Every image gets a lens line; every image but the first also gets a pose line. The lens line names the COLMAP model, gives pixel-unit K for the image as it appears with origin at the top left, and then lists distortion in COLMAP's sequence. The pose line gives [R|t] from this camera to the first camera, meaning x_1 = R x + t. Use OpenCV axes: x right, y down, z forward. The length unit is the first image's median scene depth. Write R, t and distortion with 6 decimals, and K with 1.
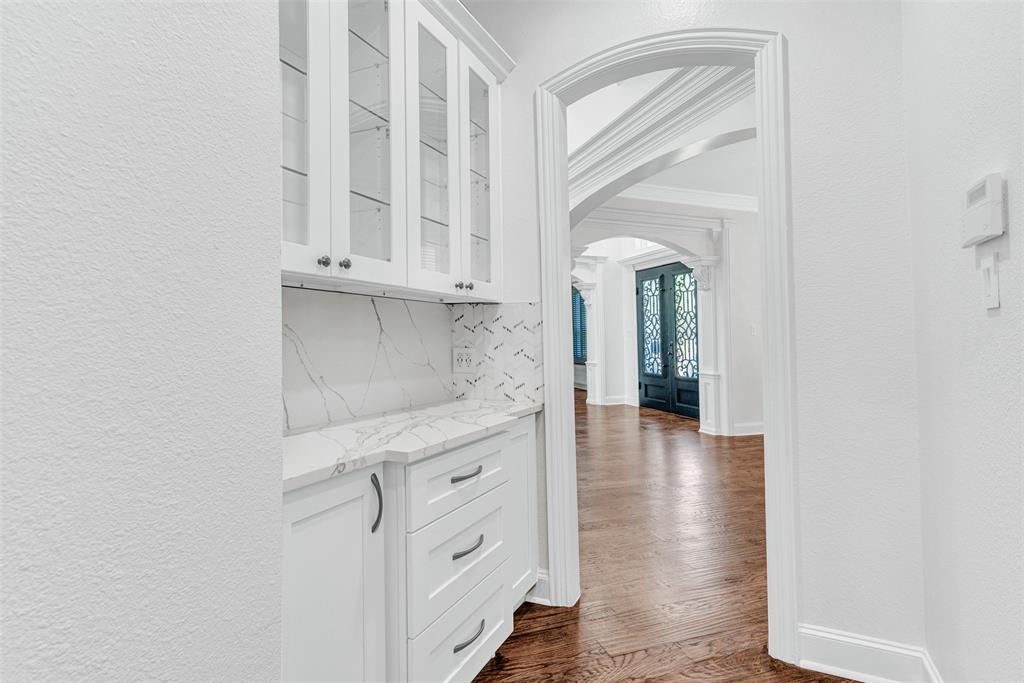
lens RADIAL K [[514.5, 0, 514.5], [0, 514.5, 319.3], [0, 0, 1]] dist [0.003391, 0.000876]
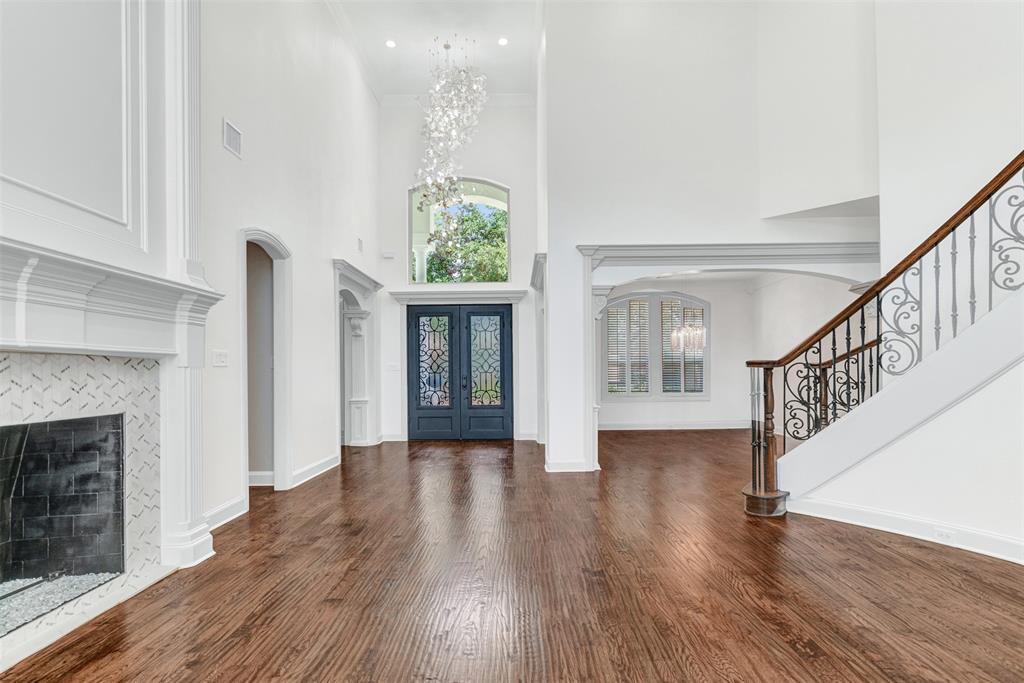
lens RADIAL K [[546.4, 0, 499.0], [0, 546.4, 367.8], [0, 0, 1]] dist [-0.000379, 0.000693]
pose [[0.339814, 0.006447, 0.940471, -0.785281], [-0.024864, 0.999689, 0.002131, 0.023504], [-0.940164, -0.024108, 0.339868, 0.532103]]
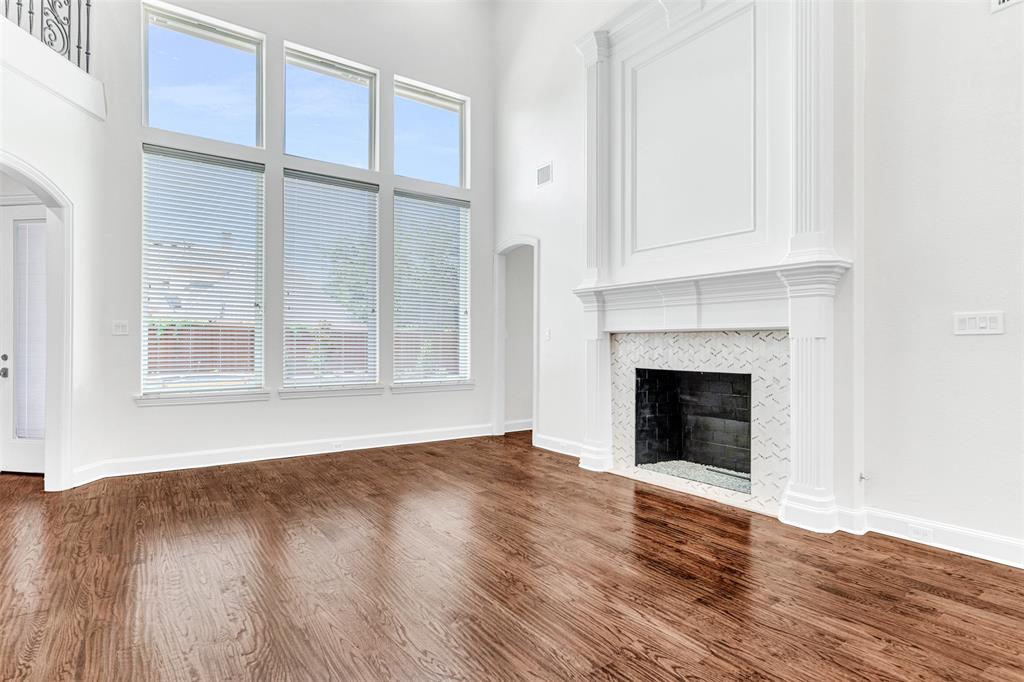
lens RADIAL K [[551.3, 0, 489.4], [0, 551.3, 343.0], [0, 0, 1]] dist [0.004444, 0.001463]
pose [[0.258678, 0.001558, -0.965962, -0.053073], [0.031425, 0.999456, 0.010028, 0.021436], [0.965452, -0.032949, 0.258488, 0.544258]]
